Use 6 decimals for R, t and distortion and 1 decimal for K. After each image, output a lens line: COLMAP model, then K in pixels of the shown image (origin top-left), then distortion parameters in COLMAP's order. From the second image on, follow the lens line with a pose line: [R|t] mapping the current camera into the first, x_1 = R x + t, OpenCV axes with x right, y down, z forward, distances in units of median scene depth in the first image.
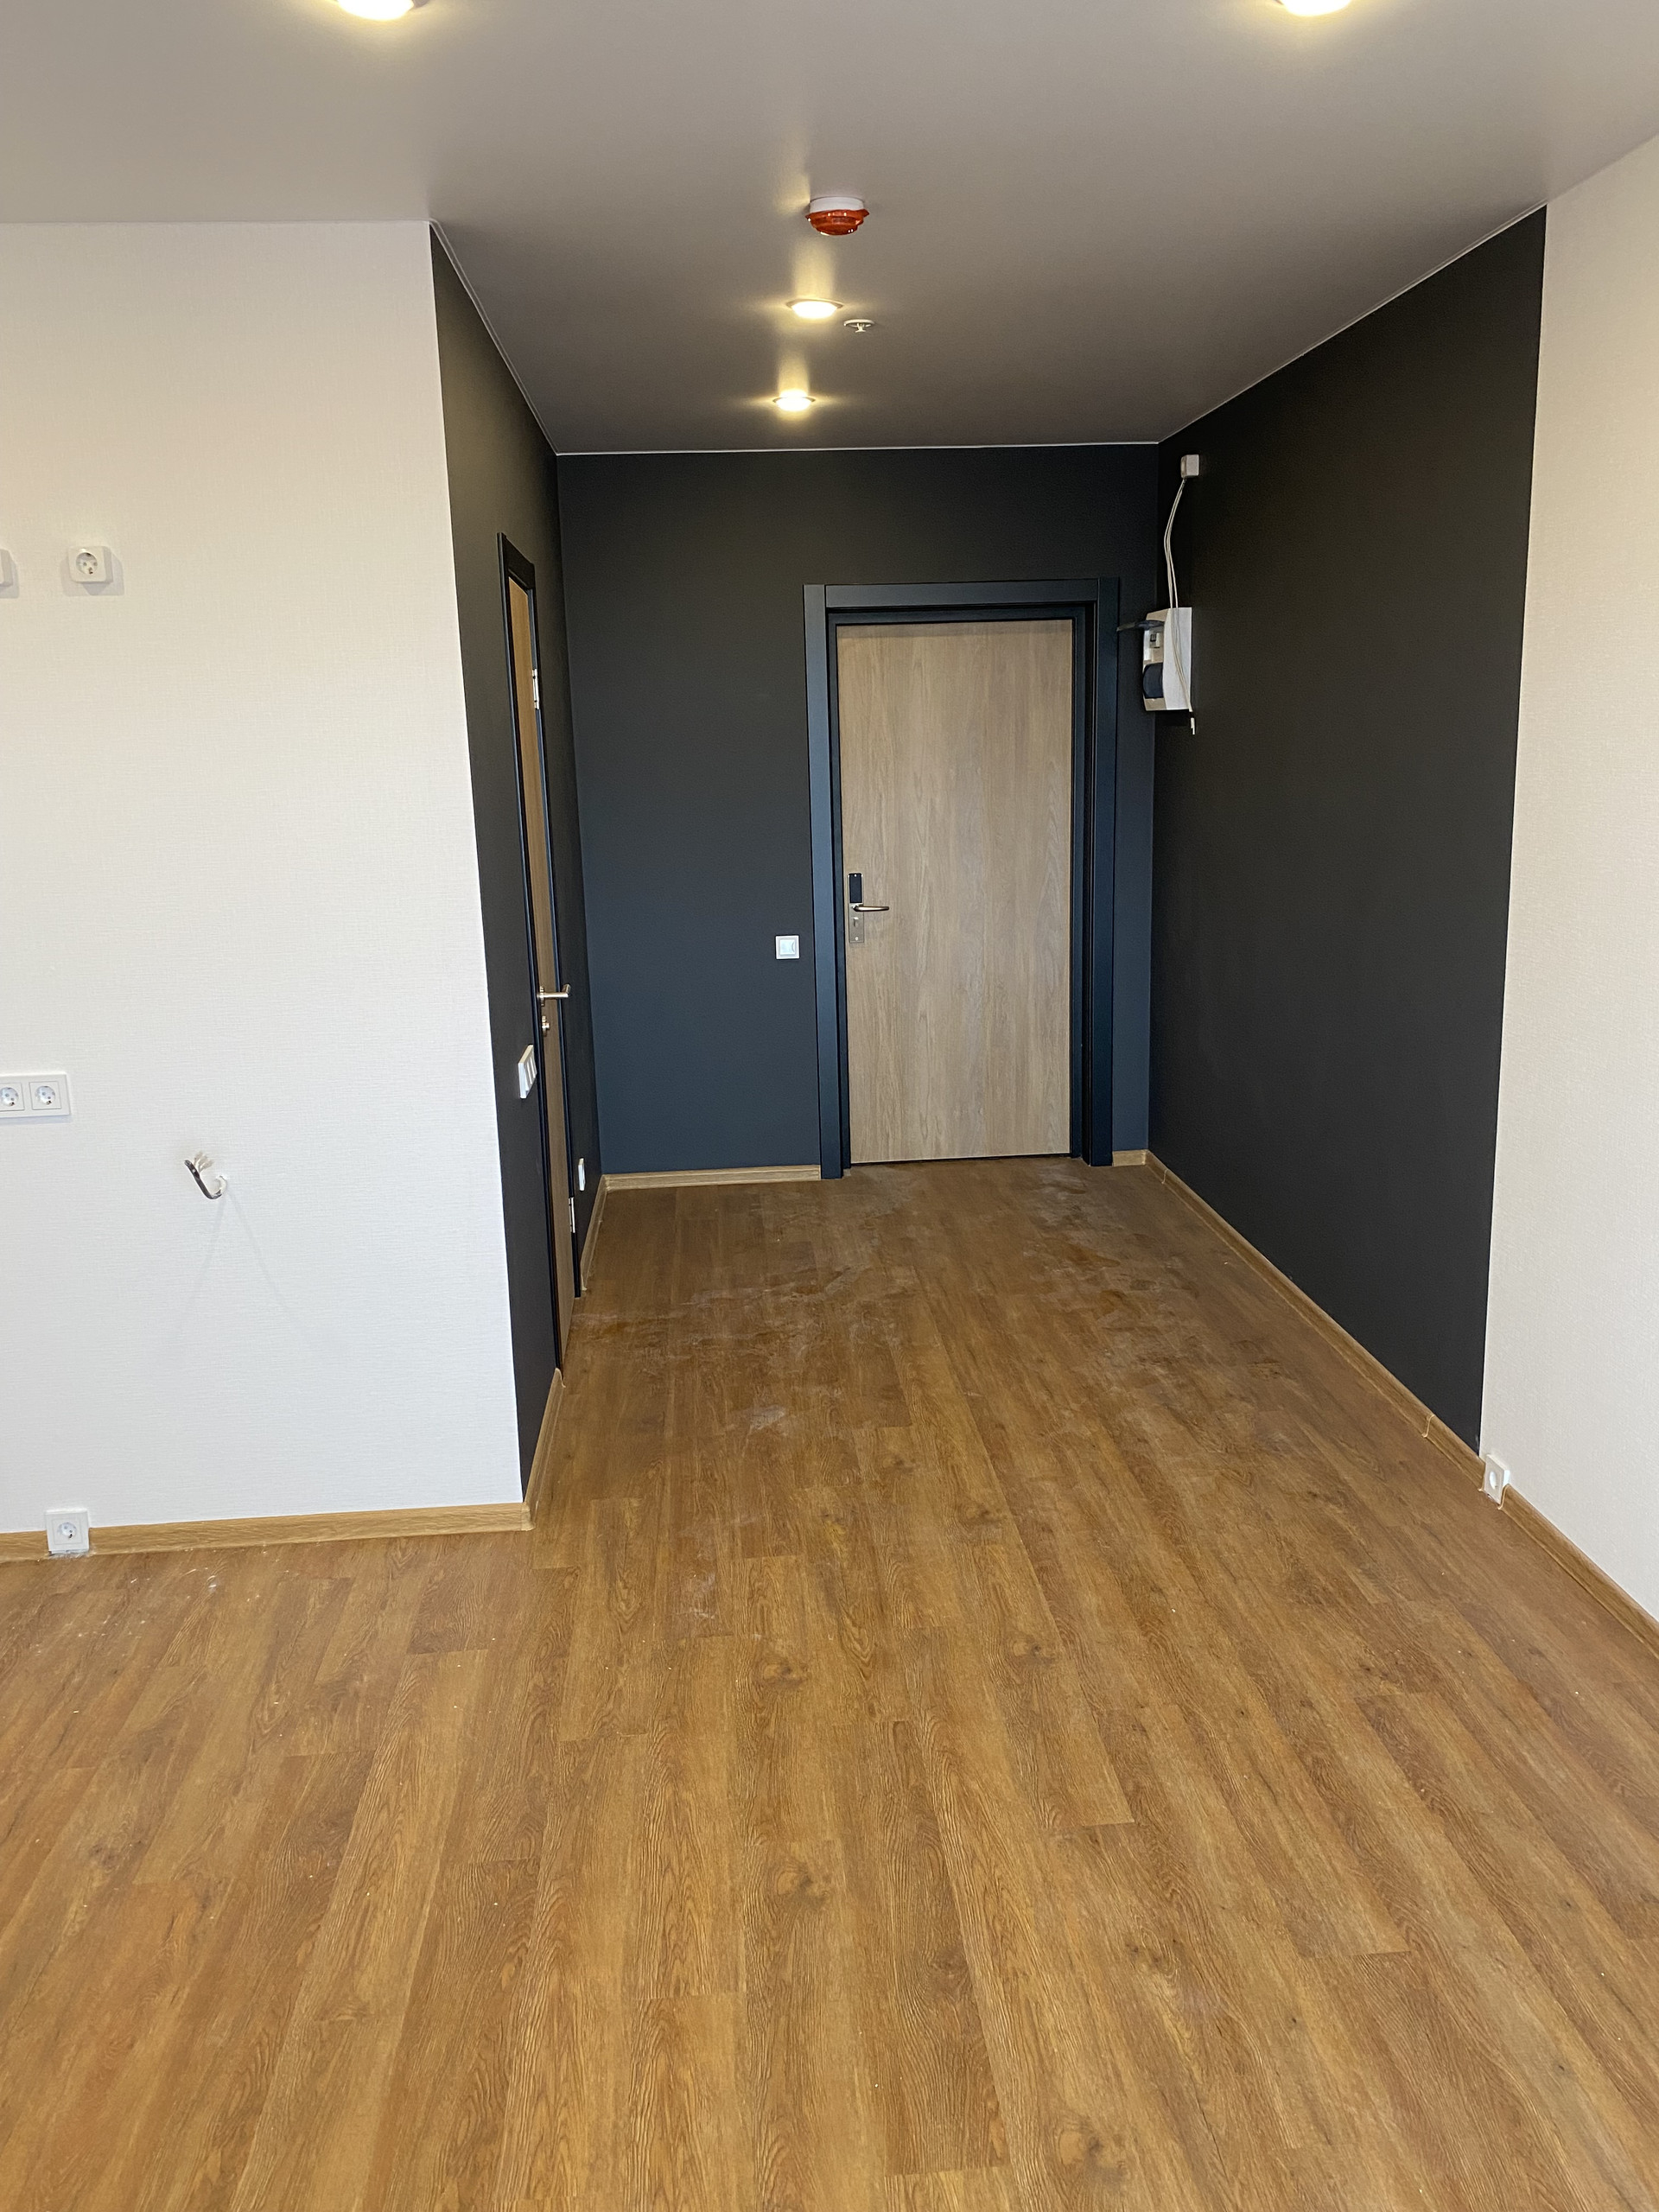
lens RADIAL K [[1675.8, 0, 841.2], [0, 1675.8, 1106.1], [0, 0, 1]] dist [0.008285, -0.008300]
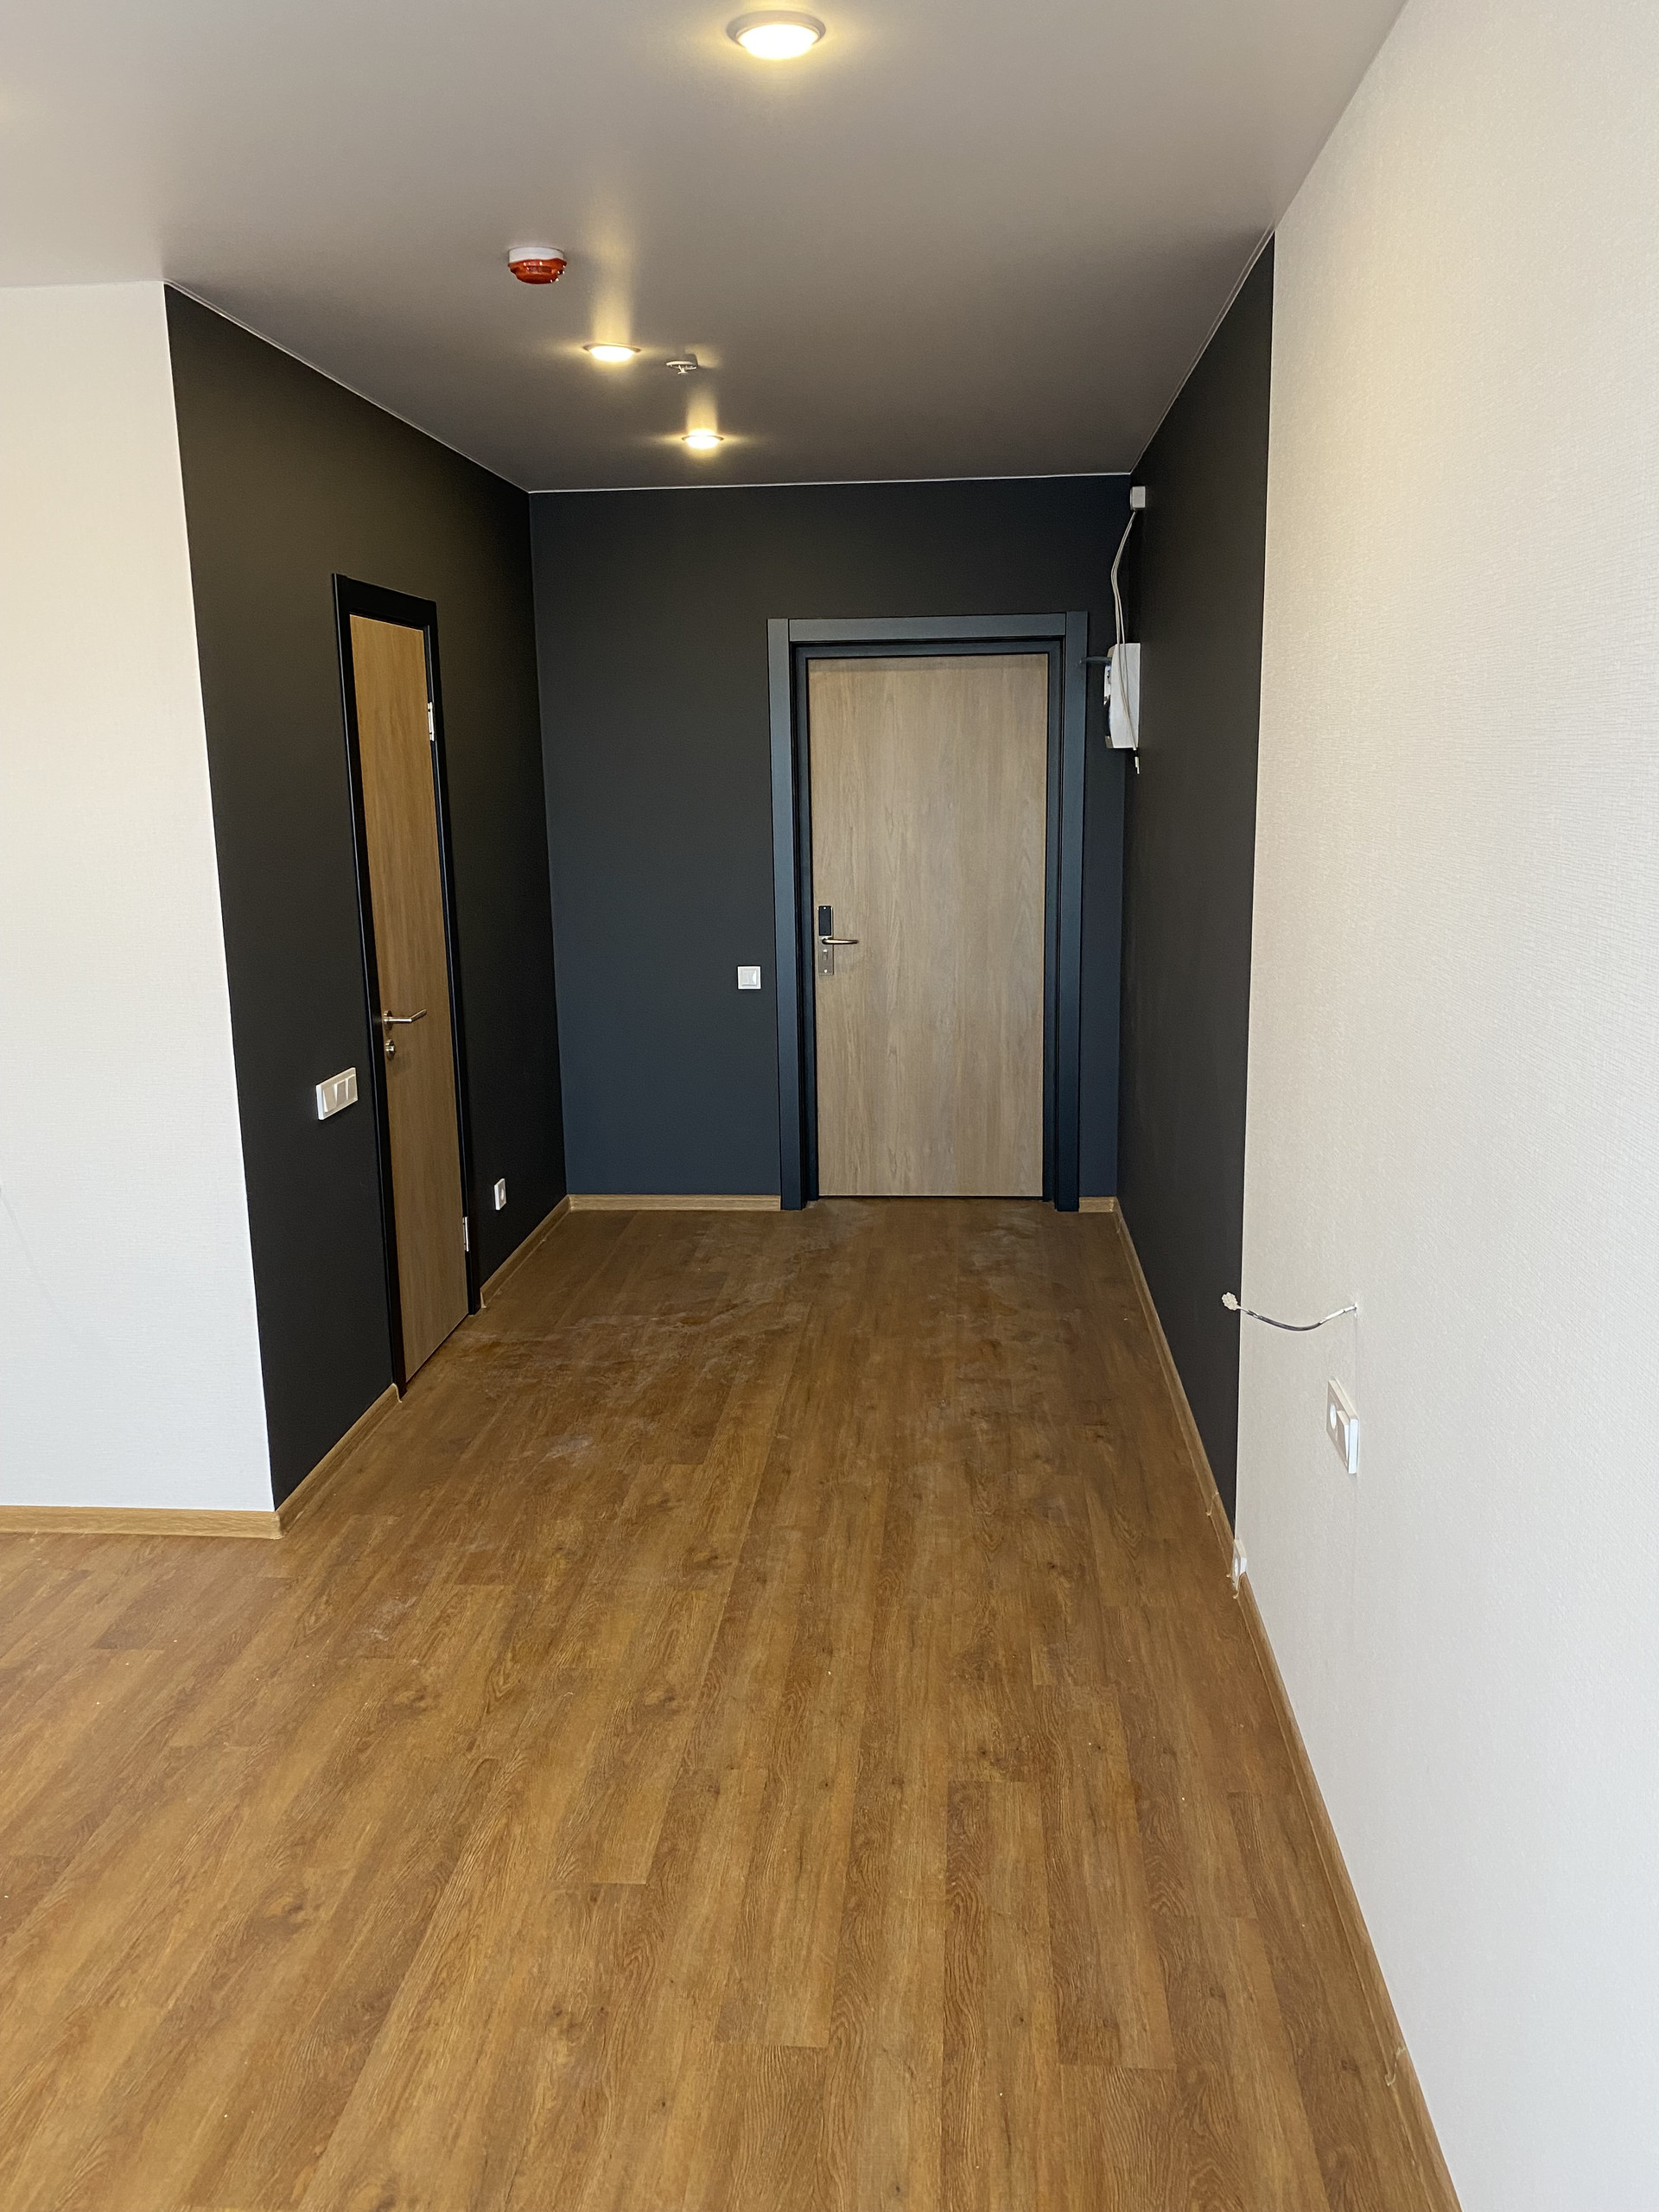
lens RADIAL K [[1675.8, 0, 842.6], [0, 1675.8, 1111.4], [0, 0, 1]] dist [0.008285, -0.008300]
pose [[0.988869, 0.043354, -0.142334, 0.296259], [-0.044790, 0.998973, -0.006899, -0.018105], [0.141889, 0.013197, 0.989795, 0.025311]]
